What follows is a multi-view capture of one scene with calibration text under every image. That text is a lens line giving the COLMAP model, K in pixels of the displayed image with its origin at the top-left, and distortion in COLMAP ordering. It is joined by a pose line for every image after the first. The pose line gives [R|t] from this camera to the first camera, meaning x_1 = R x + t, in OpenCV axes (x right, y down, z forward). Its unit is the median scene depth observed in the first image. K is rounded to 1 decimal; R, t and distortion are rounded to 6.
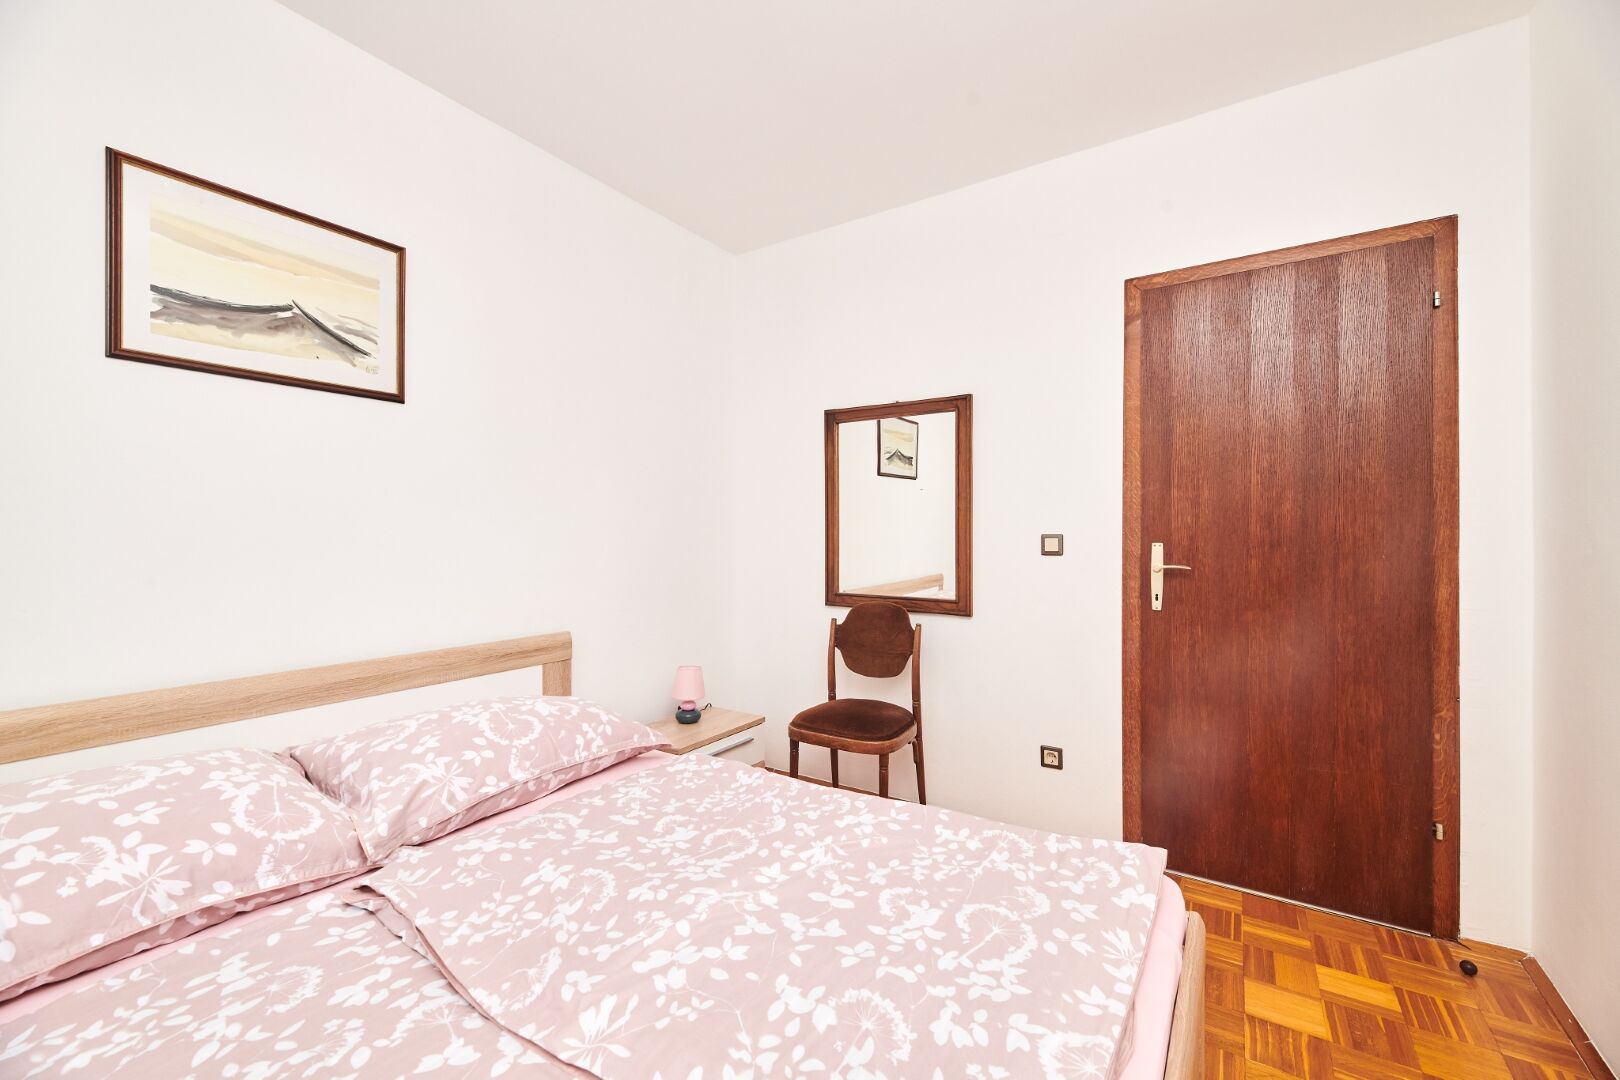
lens RADIAL K [[639.8, 0, 819.2], [0, 639.8, 546.0], [0, 0, 1]] dist [0.001401, 0.000083]
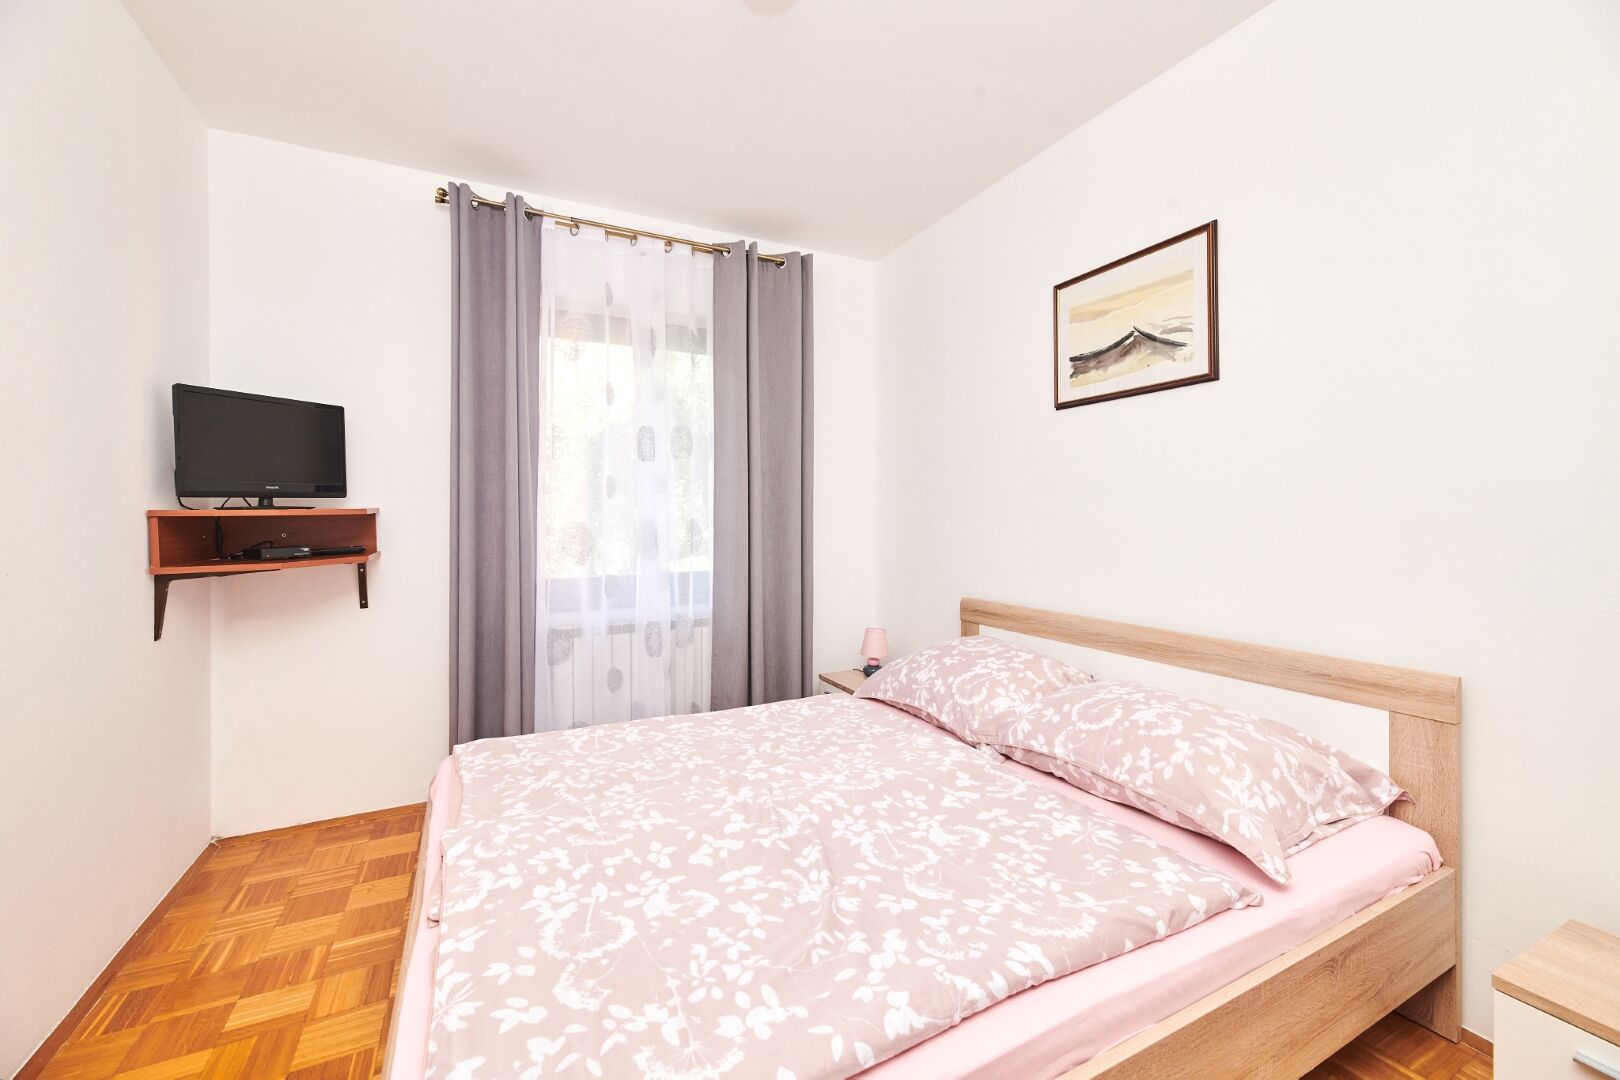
lens RADIAL K [[650.5, 0, 817.2], [0, 650.5, 528.5], [0, 0, 1]] dist [-0.001490, -0.000293]
pose [[-0.485850, 0.017095, -0.873875, 0.668030], [-0.010320, 0.999627, 0.025293, -0.020797], [0.873981, 0.021307, -0.485492, 1.242367]]
